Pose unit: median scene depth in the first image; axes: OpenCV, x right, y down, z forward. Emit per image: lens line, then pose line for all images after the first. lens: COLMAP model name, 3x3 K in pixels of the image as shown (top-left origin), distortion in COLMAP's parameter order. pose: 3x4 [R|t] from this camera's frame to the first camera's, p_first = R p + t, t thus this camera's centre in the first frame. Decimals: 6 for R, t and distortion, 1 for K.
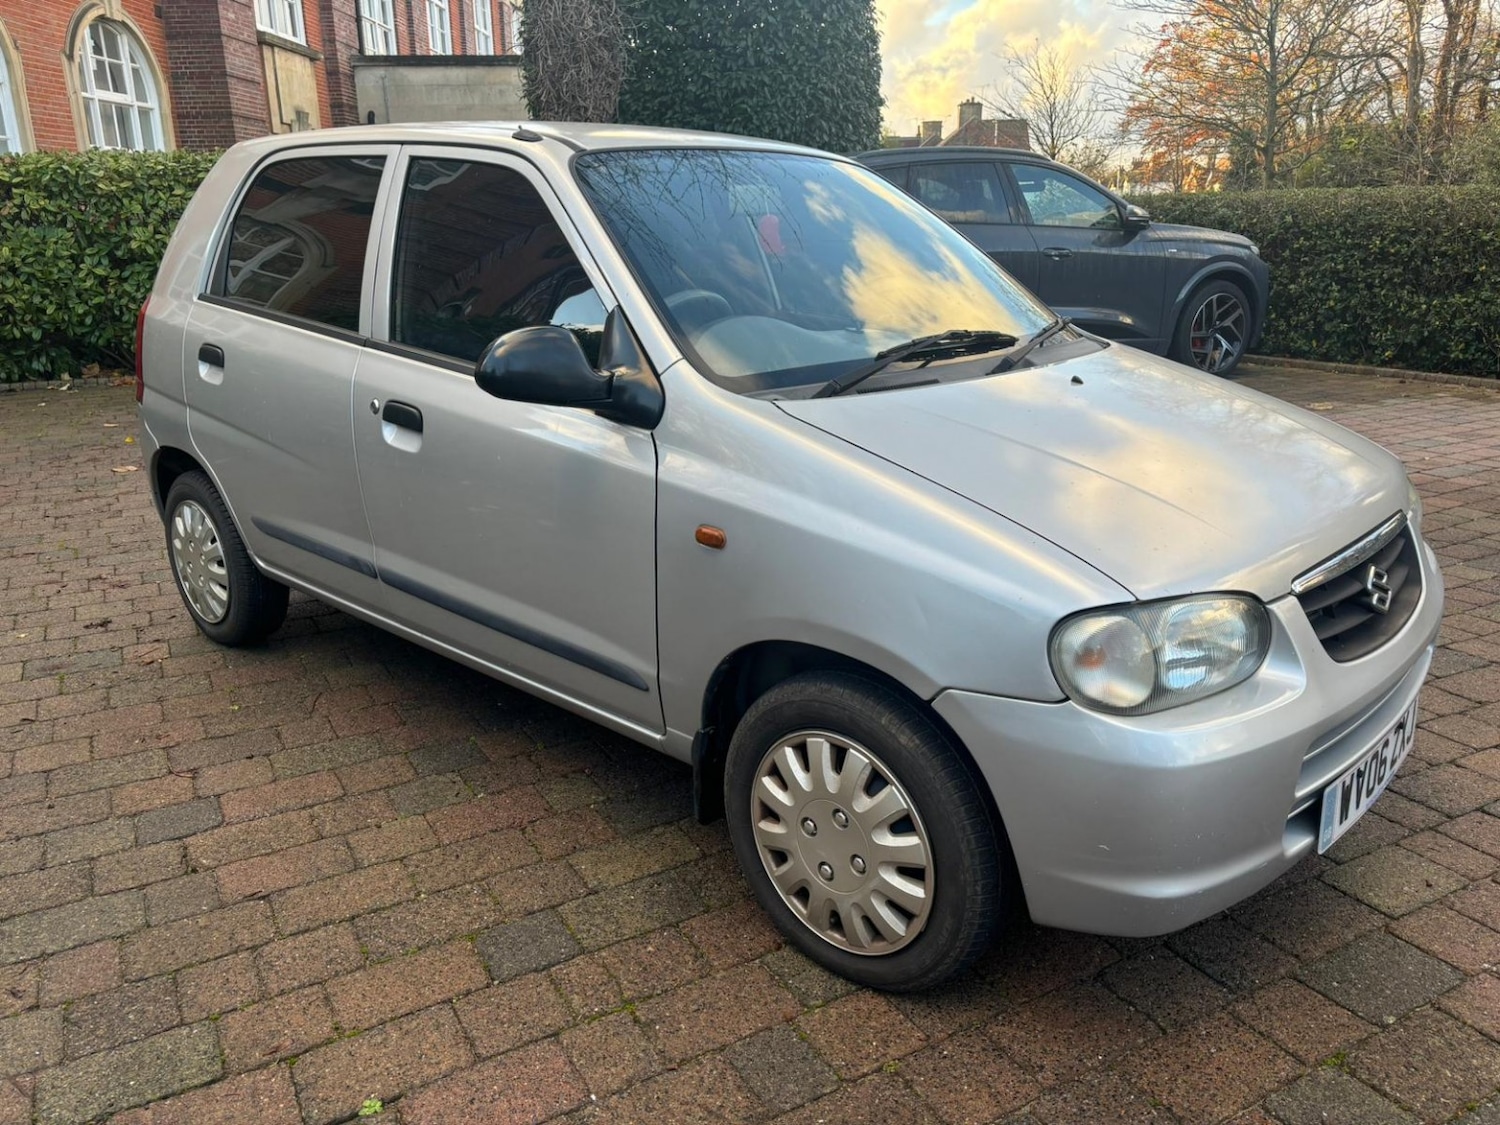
lens RADIAL K [[1146.2, 0, 775.8], [0, 1146.2, 563.0], [0, 0, 1]] dist [0.054457, -0.060471]
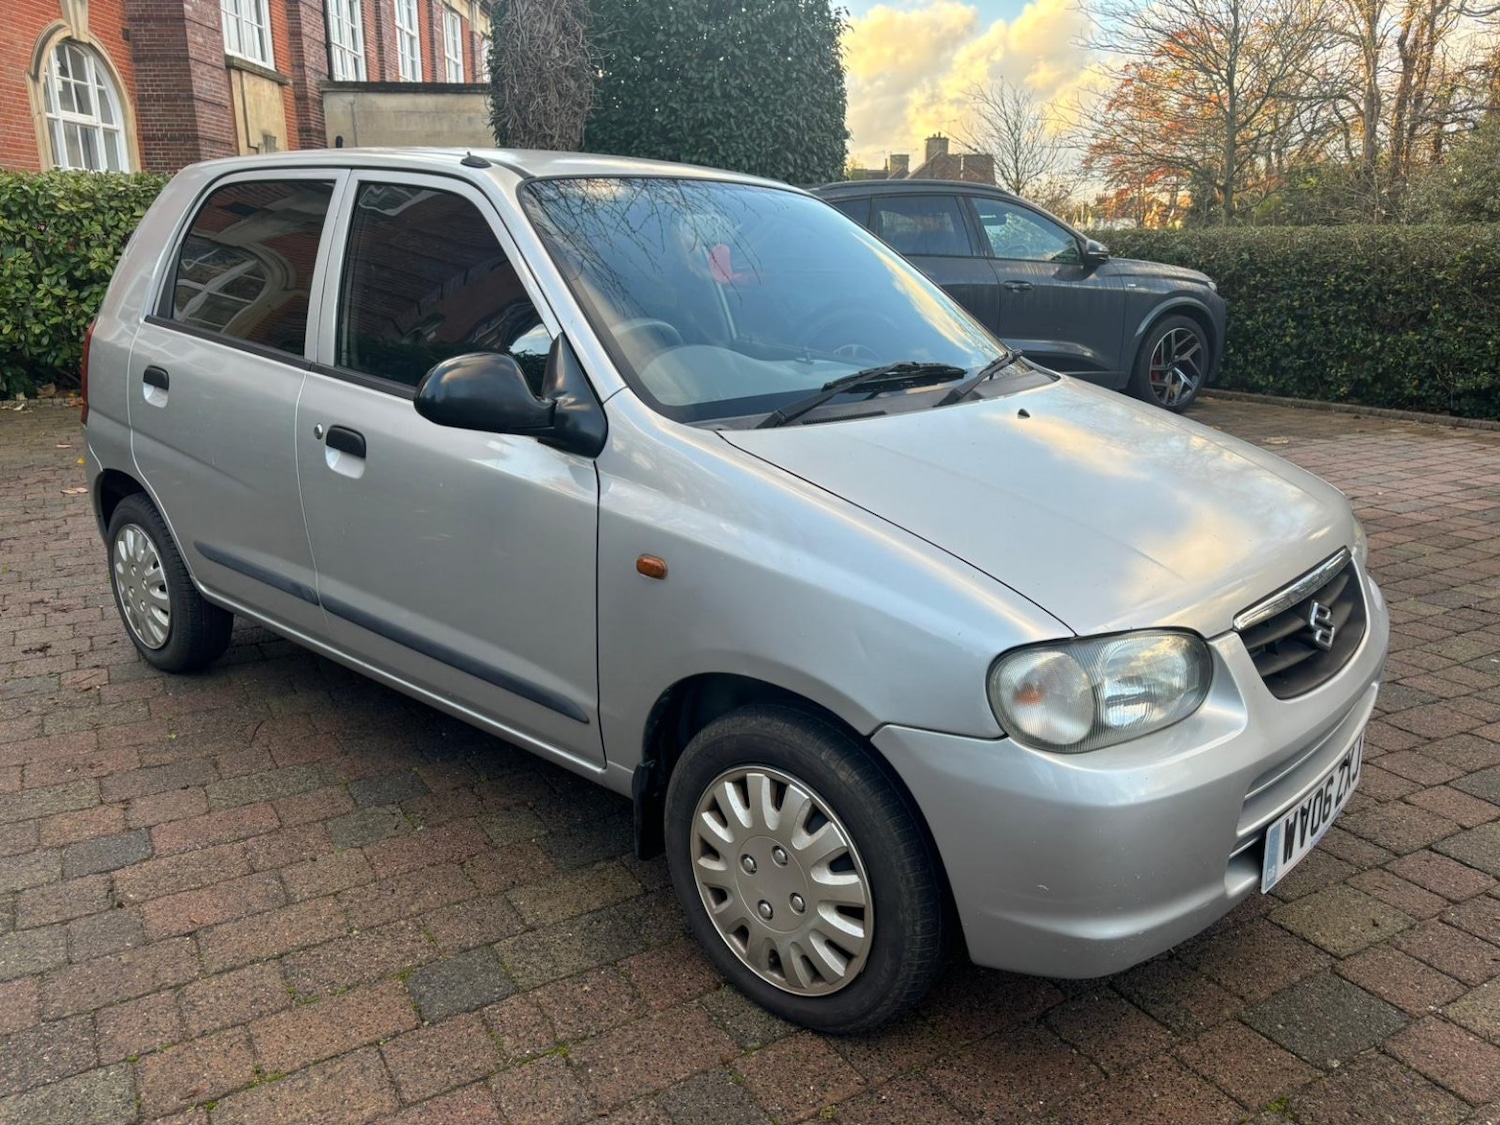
lens RADIAL K [[1147.0, 0, 762.8], [0, 1147.0, 561.8], [0, 0, 1]] dist [0.049855, -0.052667]
pose [[0.999797, 0.008866, 0.018115, 0.016442], [-0.008415, 0.999656, -0.024852, -0.002898], [-0.018330, 0.024695, 0.999527, 0.009427]]
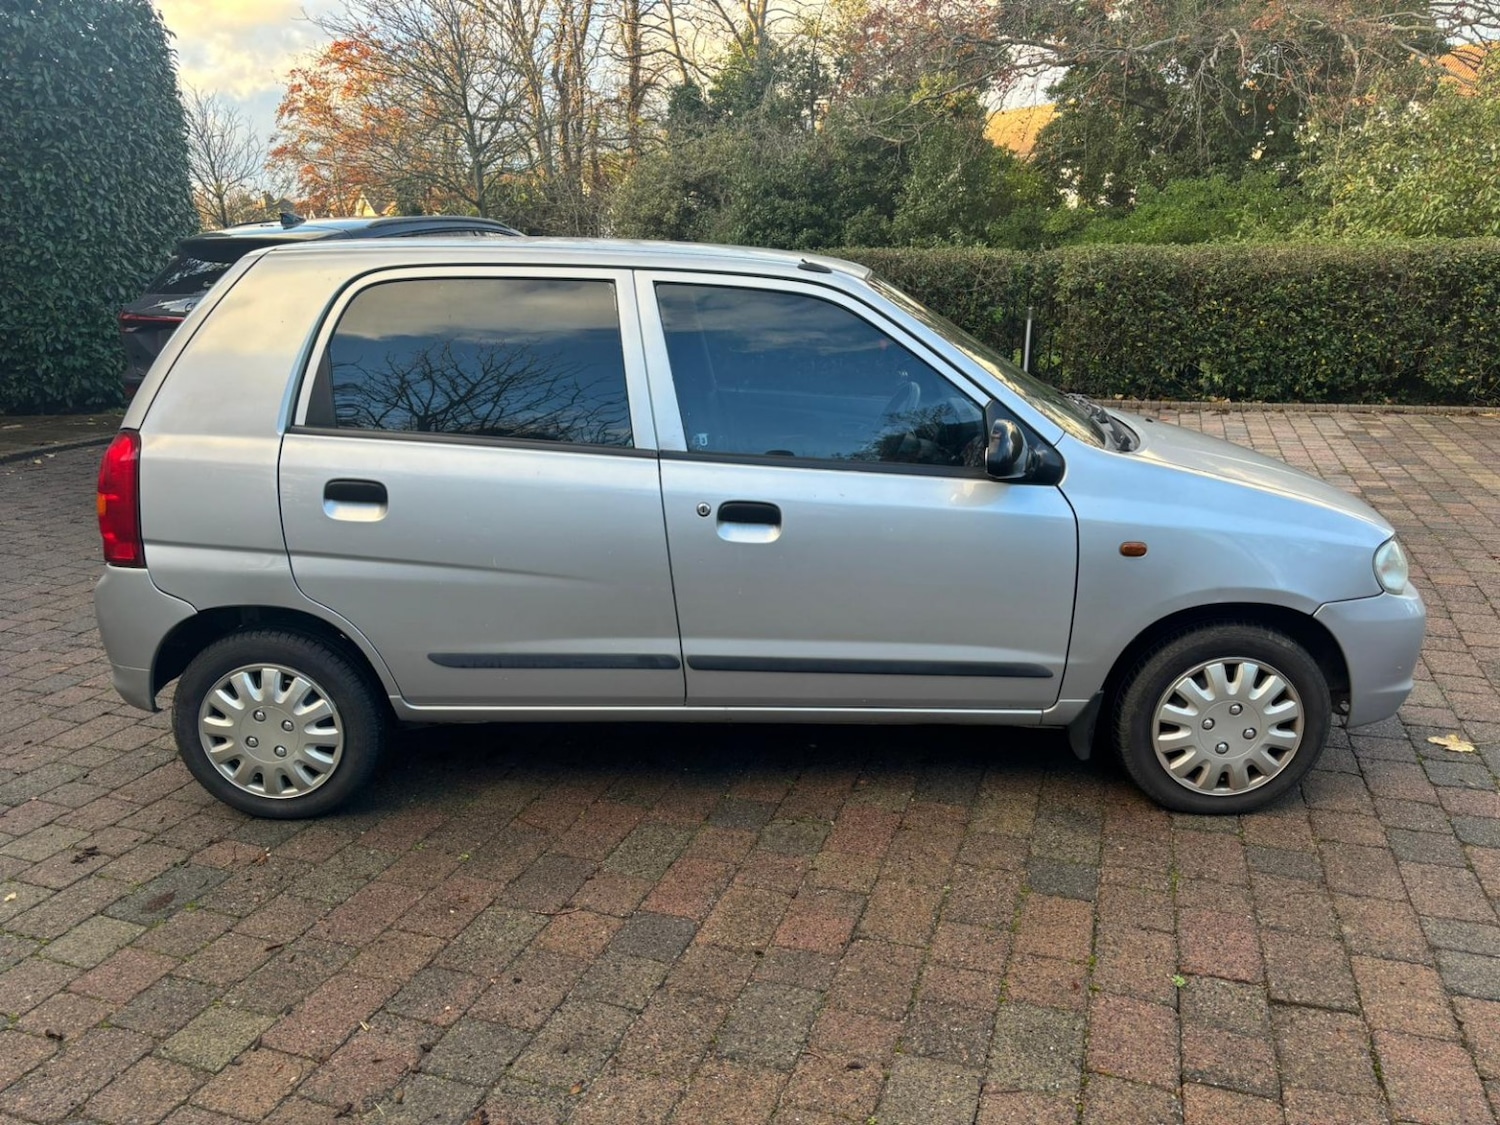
lens RADIAL K [[1147.0, 0, 762.8], [0, 1147.0, 561.8], [0, 0, 1]] dist [0.049855, -0.052667]
pose [[0.750186, -0.177250, 0.637027, -1.067534], [0.196041, 0.979707, 0.041735, -0.127781], [-0.631497, 0.093574, 0.769711, 0.134325]]
